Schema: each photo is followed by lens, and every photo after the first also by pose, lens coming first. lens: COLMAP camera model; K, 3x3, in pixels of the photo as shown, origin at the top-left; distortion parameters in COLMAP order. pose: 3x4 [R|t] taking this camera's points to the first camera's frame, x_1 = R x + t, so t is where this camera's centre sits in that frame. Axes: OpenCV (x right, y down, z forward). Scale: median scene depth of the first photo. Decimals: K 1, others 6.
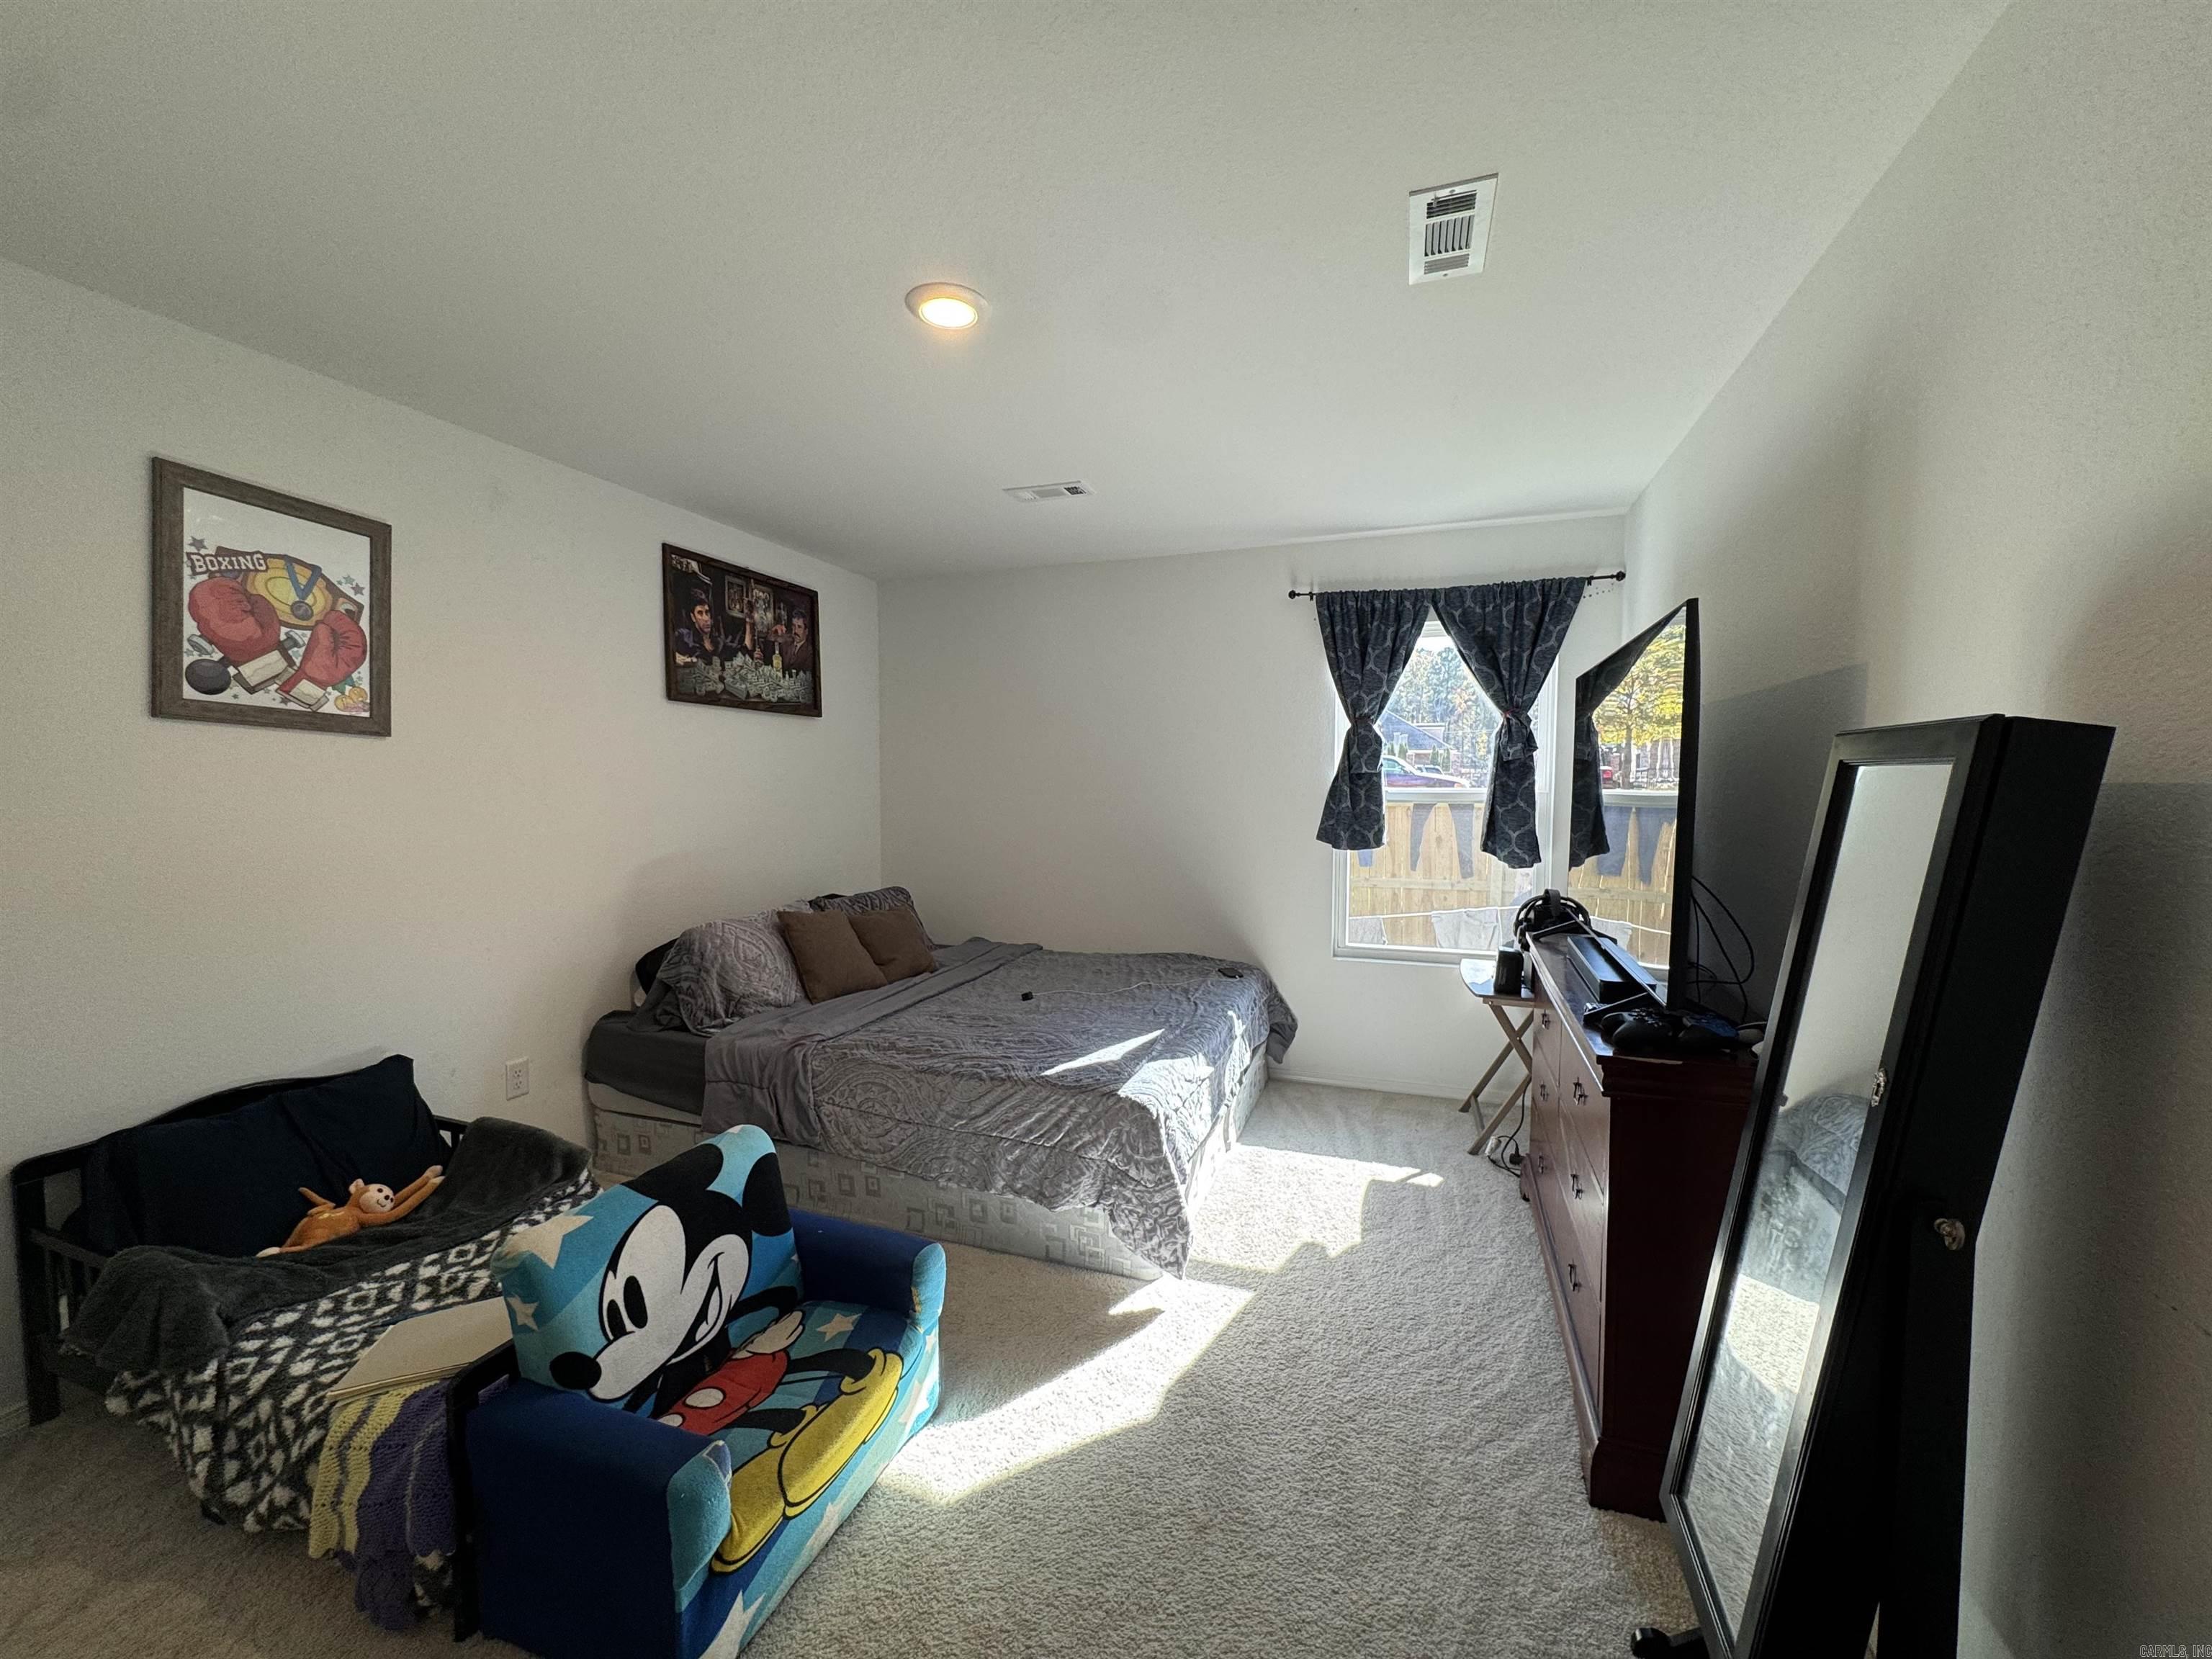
lens RADIAL K [[885.5, 0, 1106.1], [0, 885.5, 836.0], [0, 0, 1]] dist [-0.003202, 0.000779]
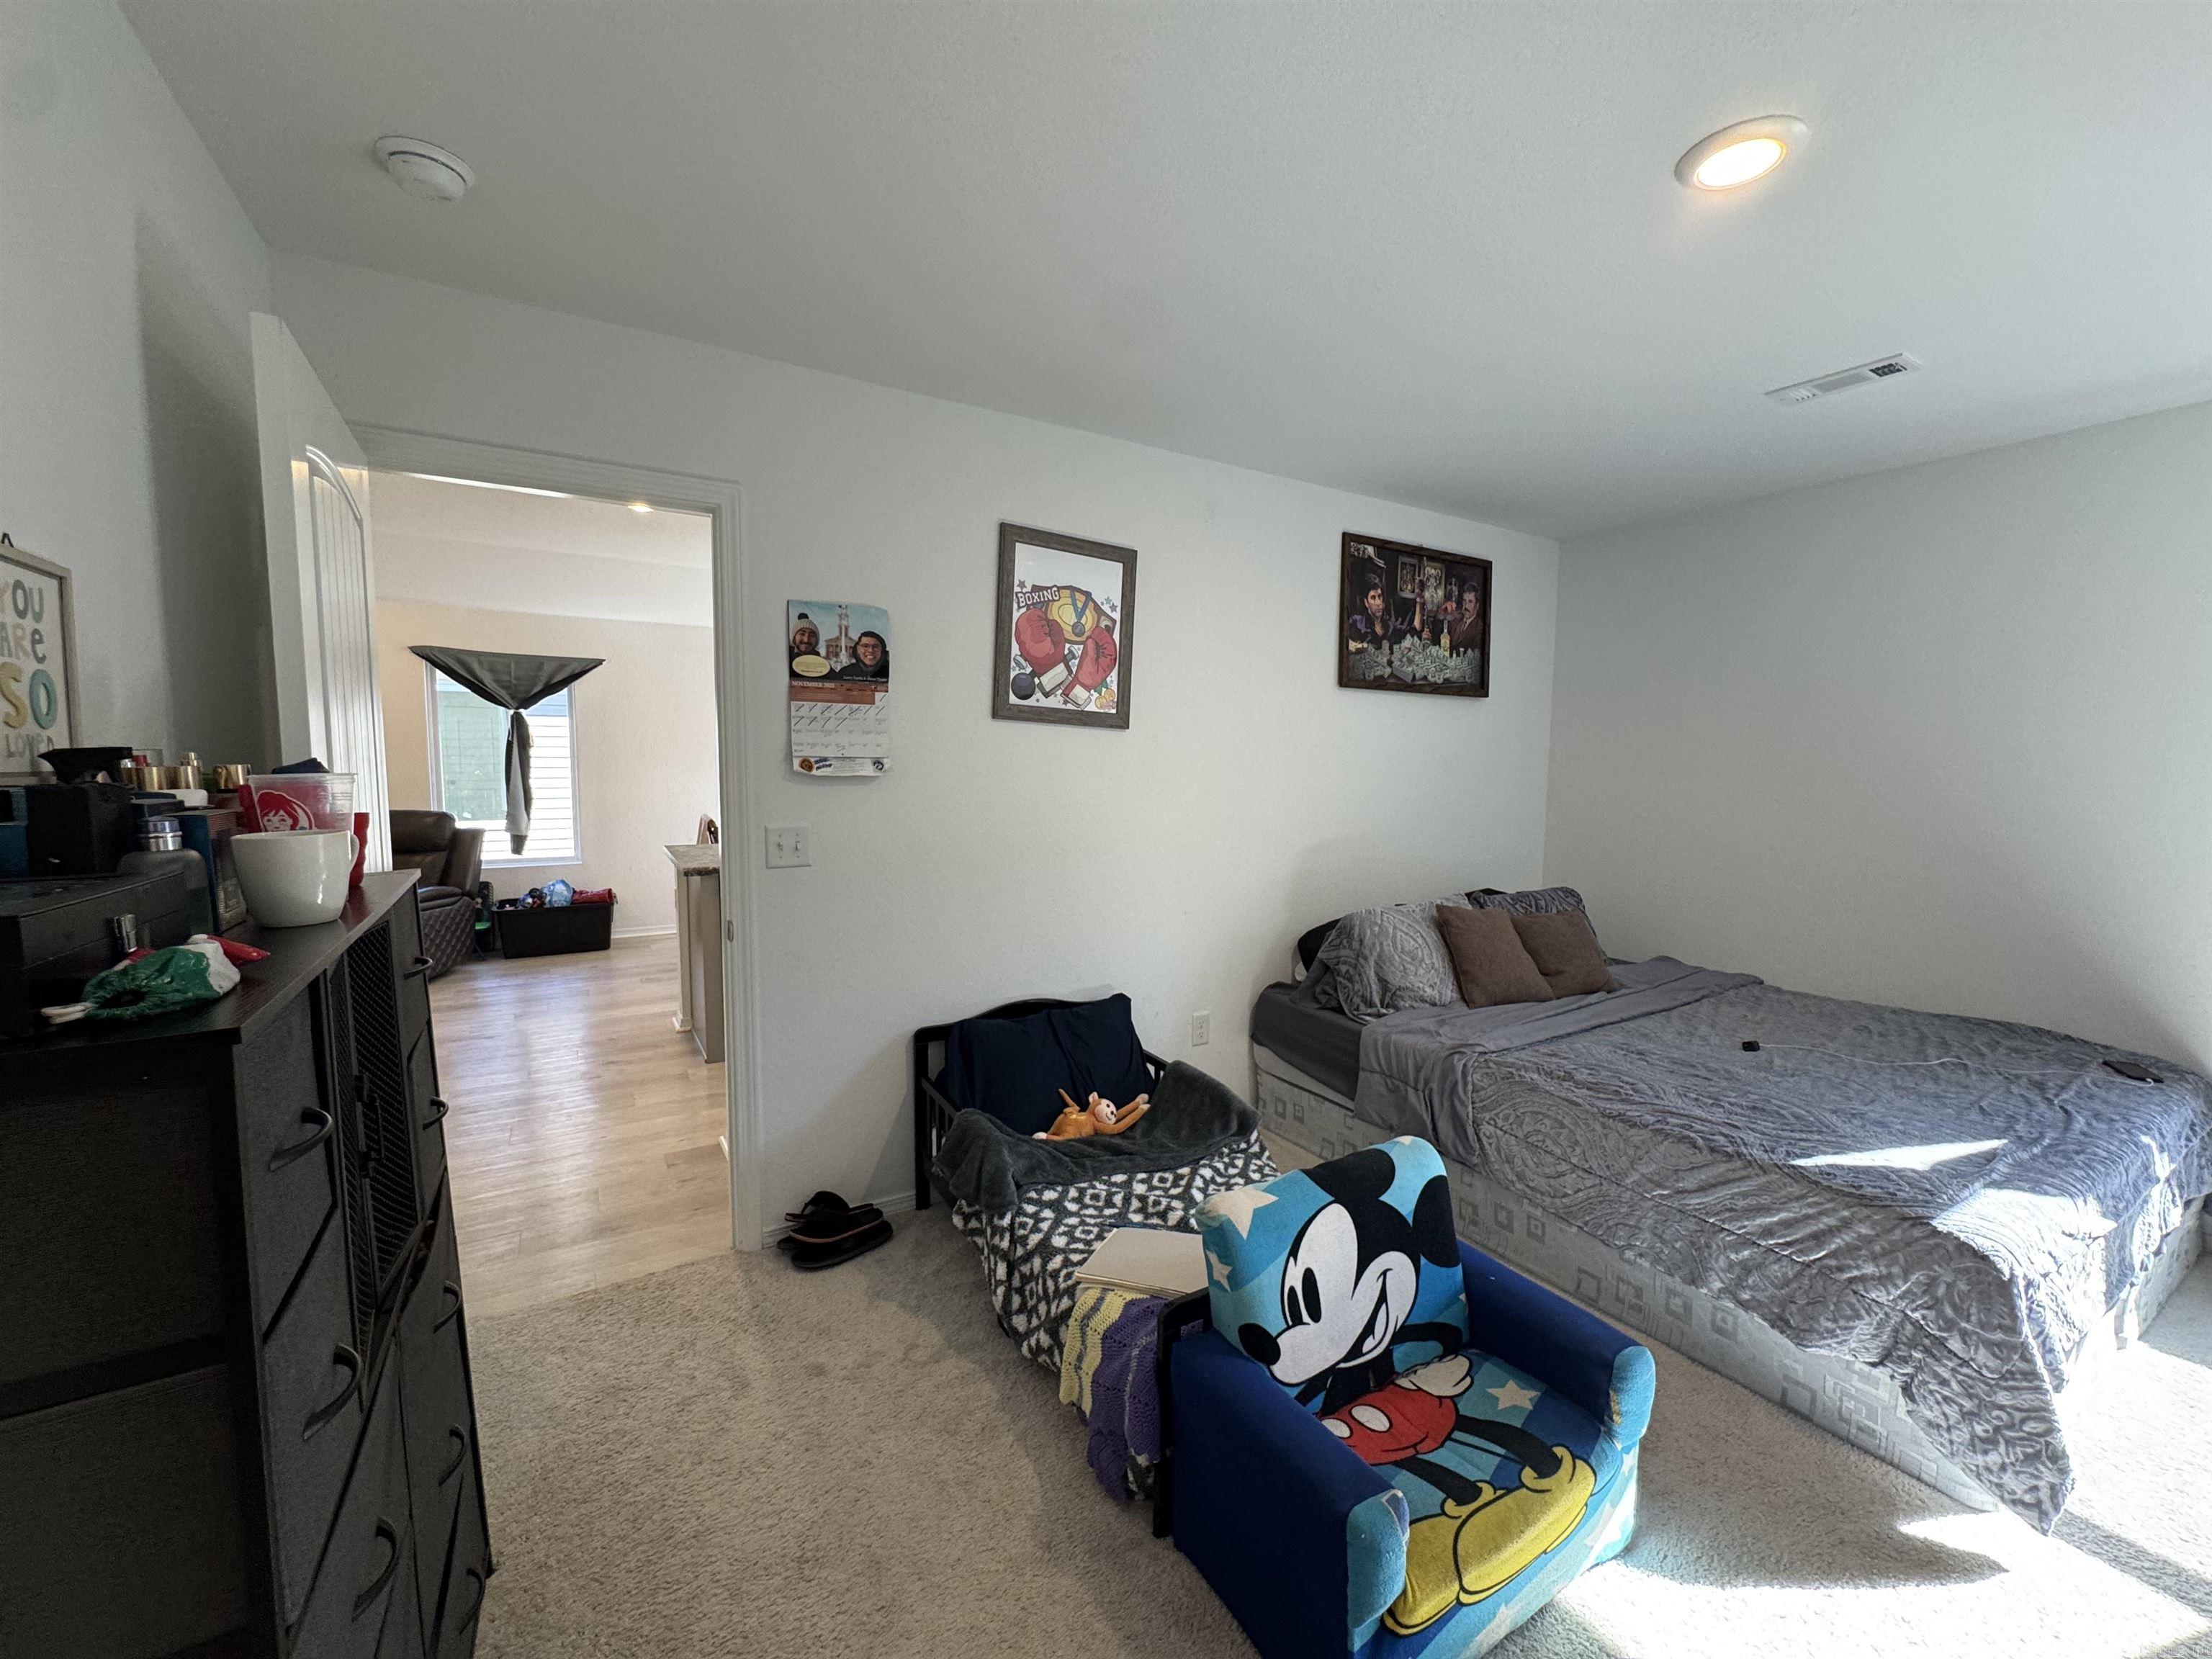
lens RADIAL K [[885.5, 0, 1106.1], [0, 885.5, 836.0], [0, 0, 1]] dist [-0.003202, 0.000779]
pose [[0.776379, 0.058645, -0.627532, -0.075051], [-0.044591, 0.998278, 0.038126, -0.012452], [0.628687, -0.001618, 0.777657, 0.049499]]
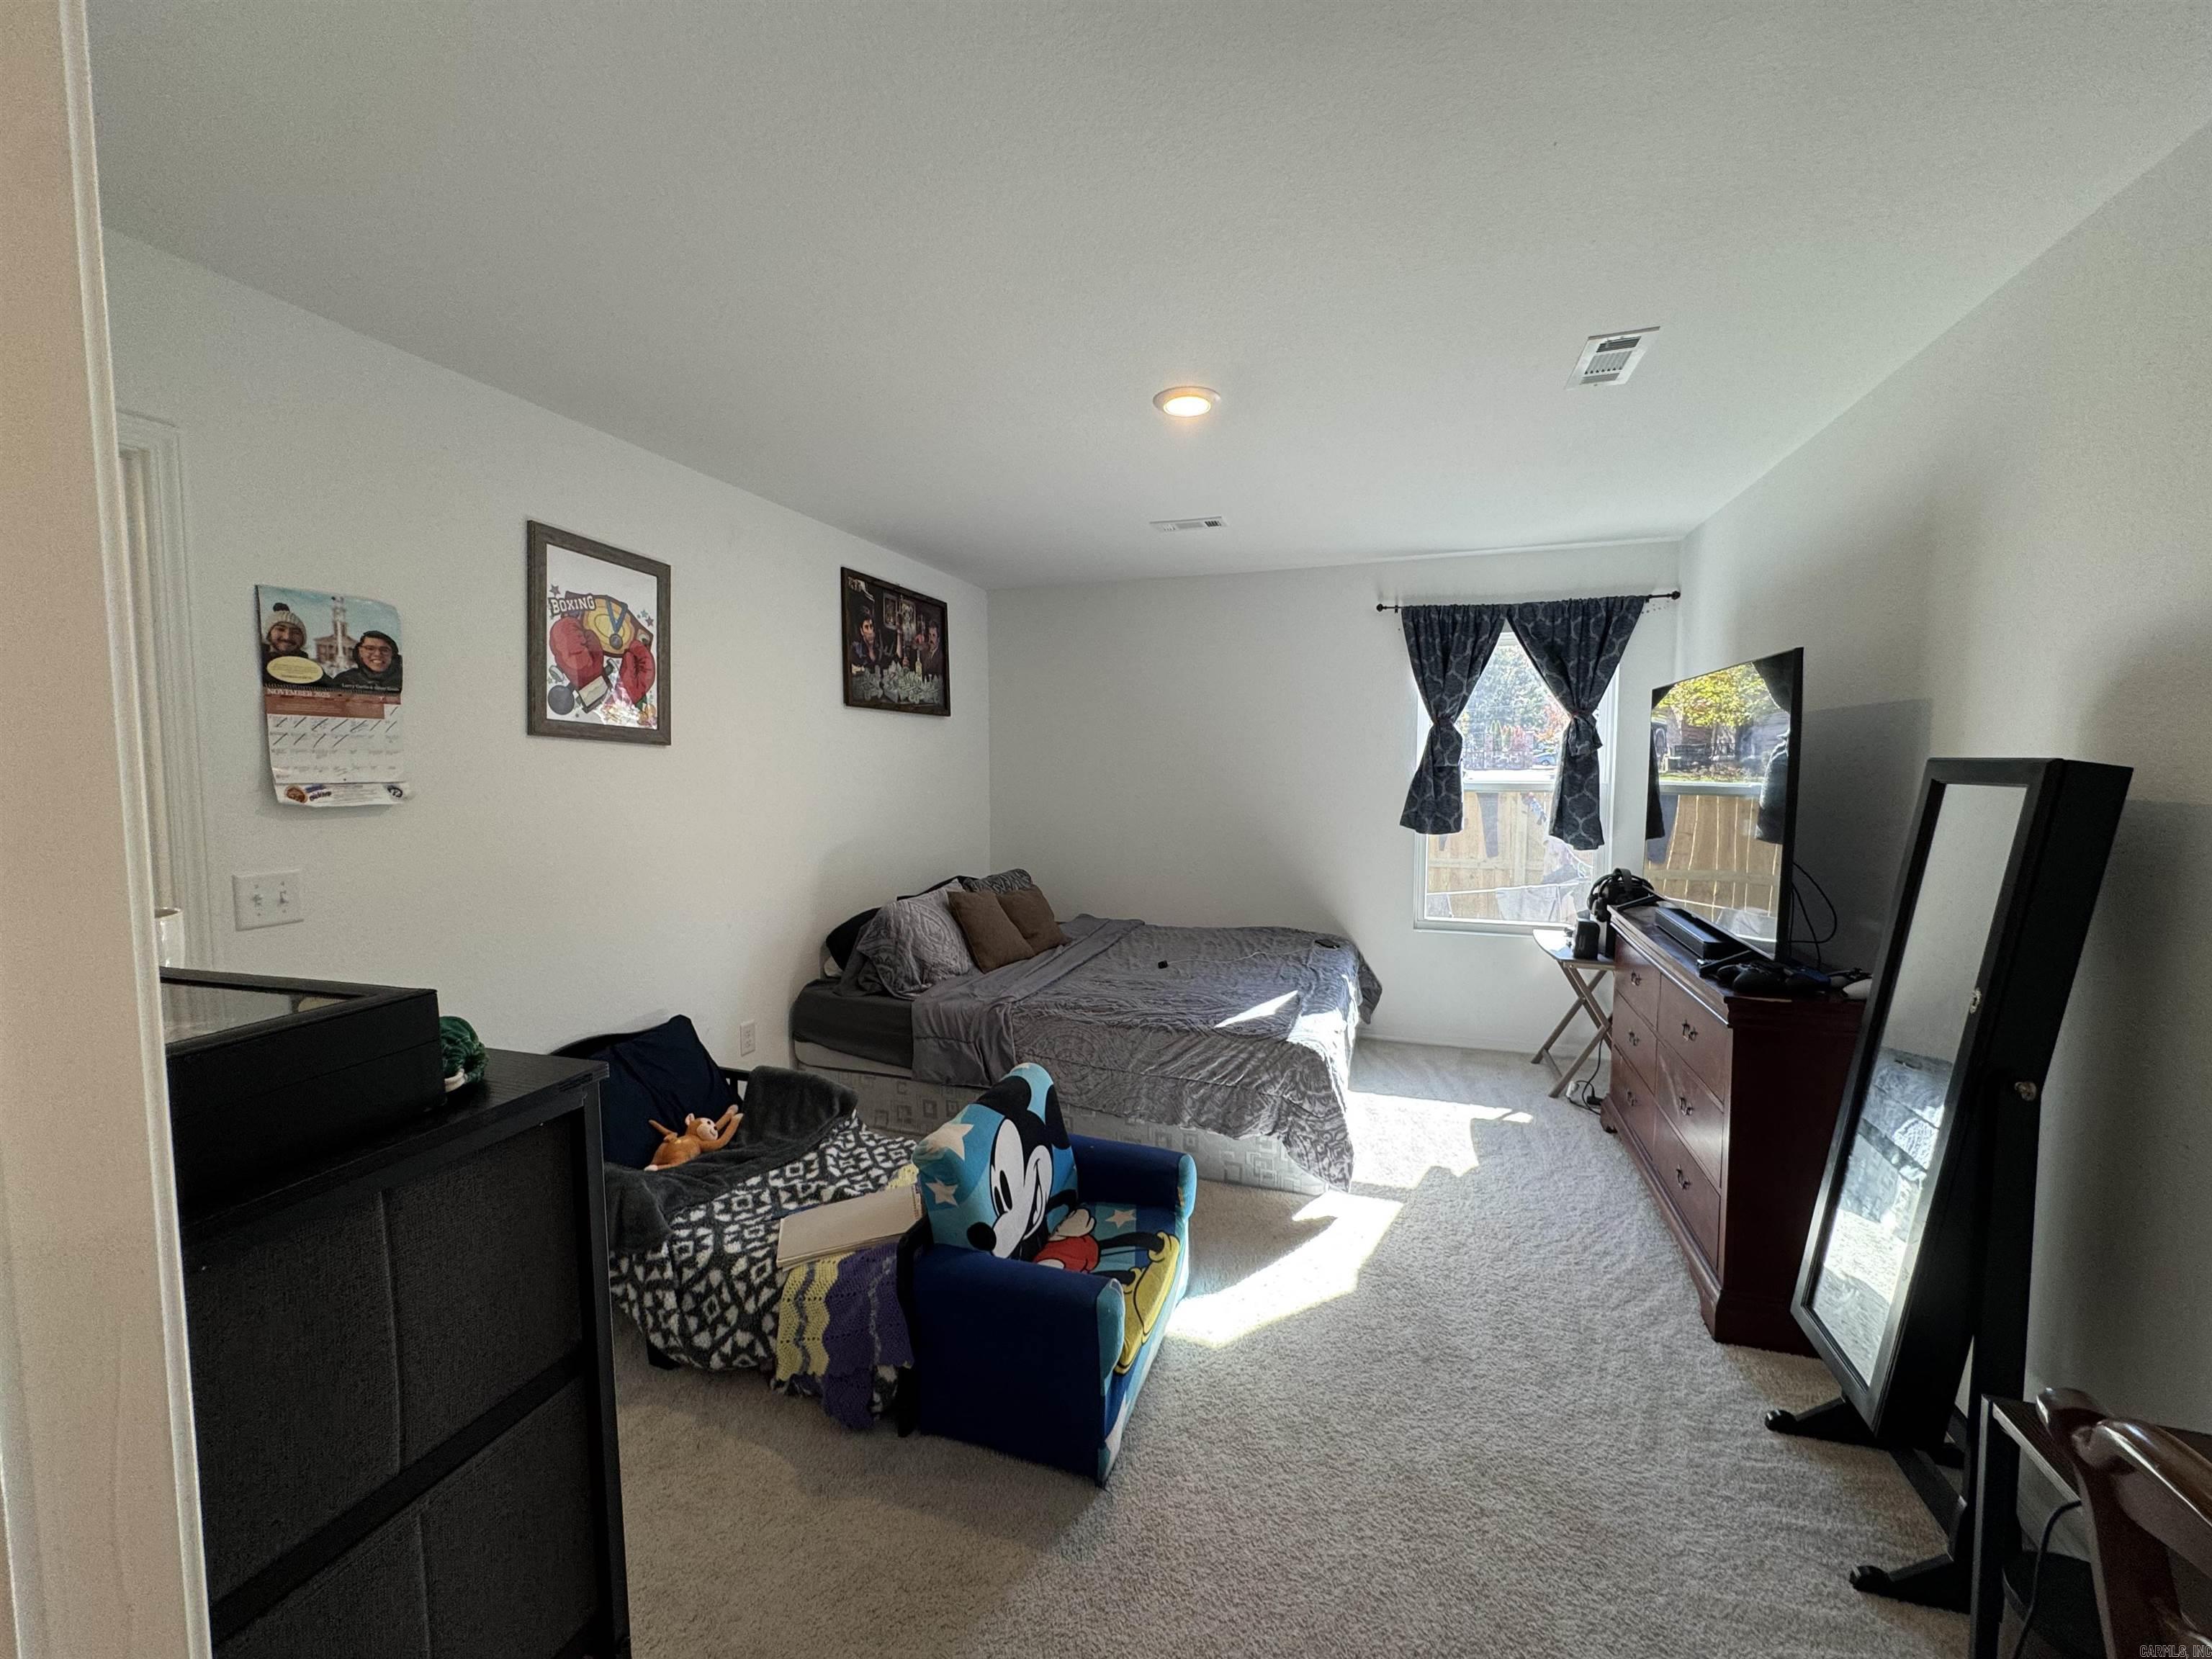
lens RADIAL K [[885.6, 0, 1105.7], [0, 885.6, 825.1], [0, 0, 1]] dist [-0.001504, 0.000125]
pose [[0.999804, -0.004944, 0.019181, -0.264841], [0.004735, 0.999929, 0.010957, -0.017295], [-0.019233, -0.010864, 0.999756, -0.199702]]
